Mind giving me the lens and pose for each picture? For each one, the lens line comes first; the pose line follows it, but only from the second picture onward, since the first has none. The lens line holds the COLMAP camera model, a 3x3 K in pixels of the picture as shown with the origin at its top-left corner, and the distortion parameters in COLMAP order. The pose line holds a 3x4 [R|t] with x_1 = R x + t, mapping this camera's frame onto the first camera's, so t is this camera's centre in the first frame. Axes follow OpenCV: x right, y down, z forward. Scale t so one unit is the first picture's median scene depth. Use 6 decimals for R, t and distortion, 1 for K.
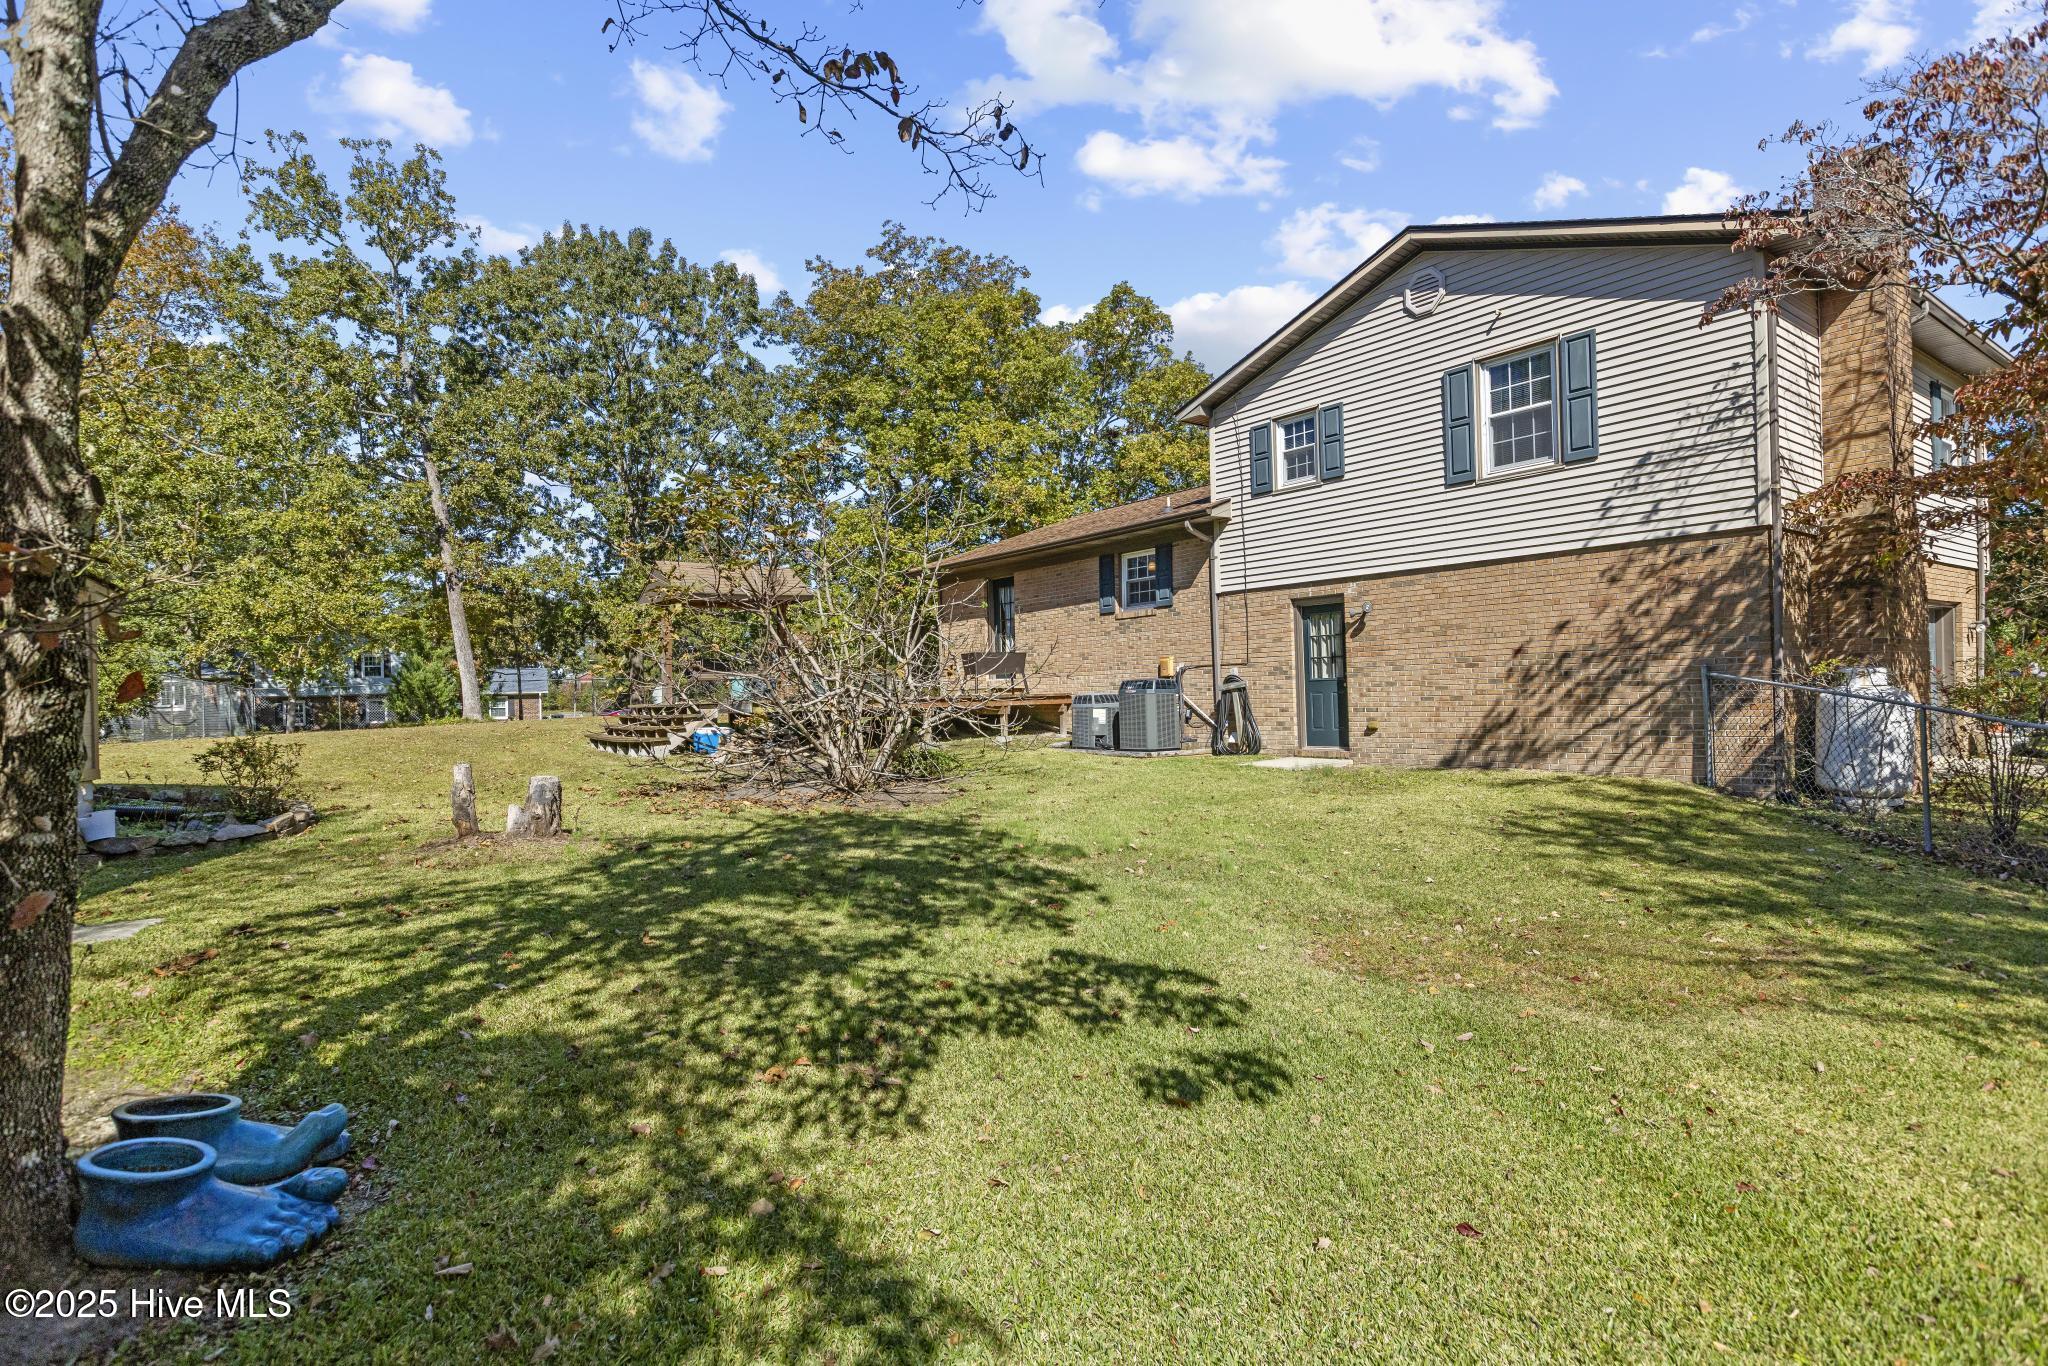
lens RADIAL K [[1052.7, 0, 1025.3], [0, 1052.7, 687.8], [0, 0, 1]] dist [-0.002612, -0.000756]
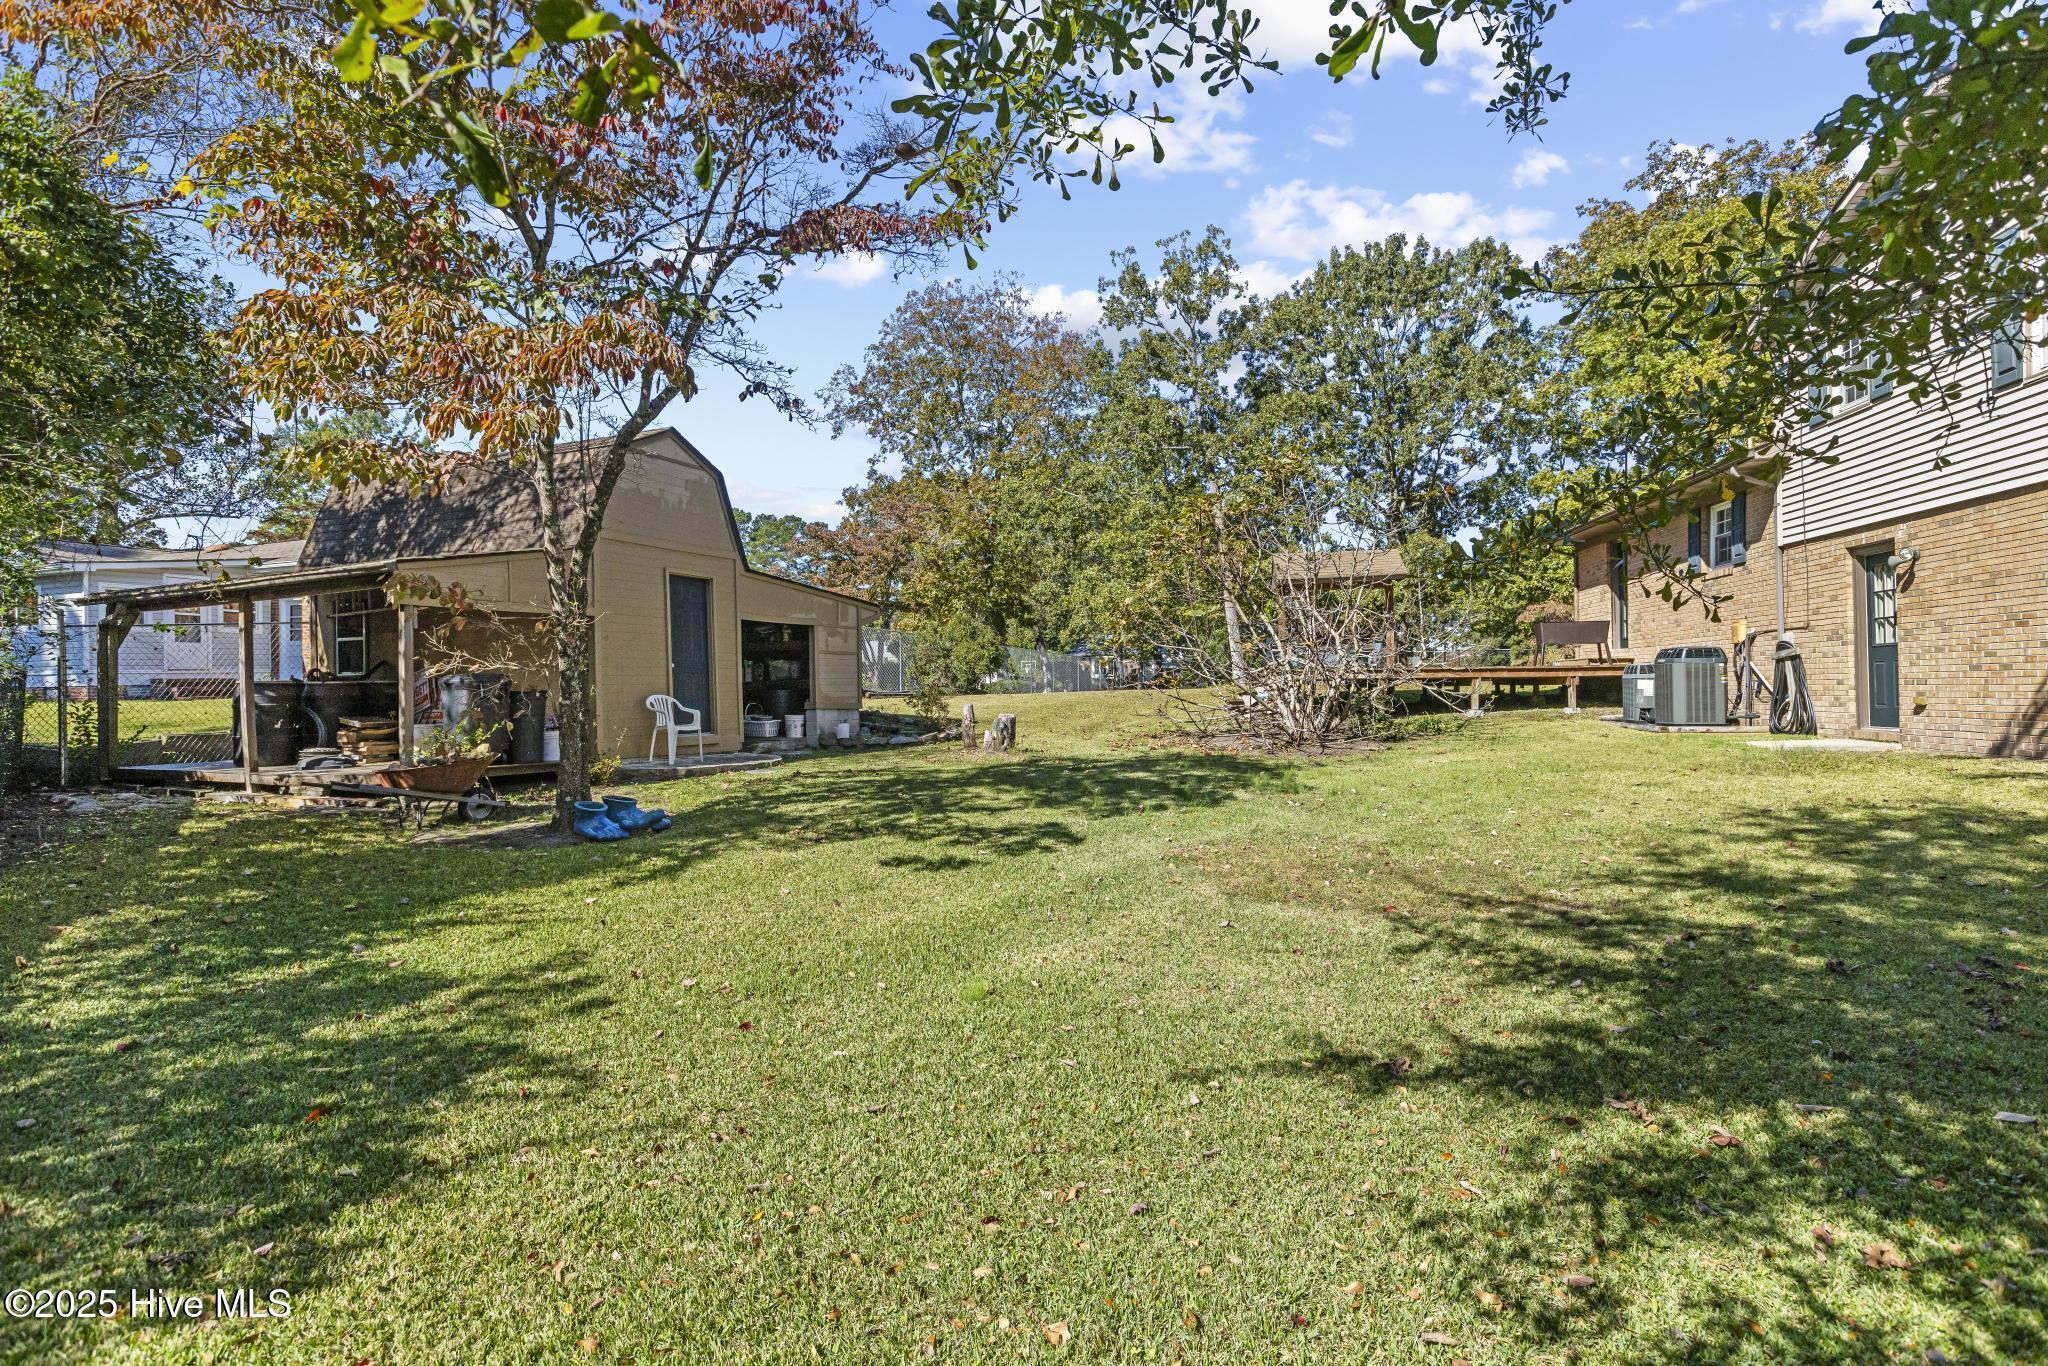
lens RADIAL K [[1052.7, 0, 1017.2], [0, 1052.7, 680.9], [0, 0, 1]] dist [-0.002612, -0.000756]
pose [[0.675079, 0.012404, -0.737641, 0.324081], [0.000541, 0.999850, 0.017309, 0.004202], [0.737745, -0.012084, 0.674971, -0.032149]]
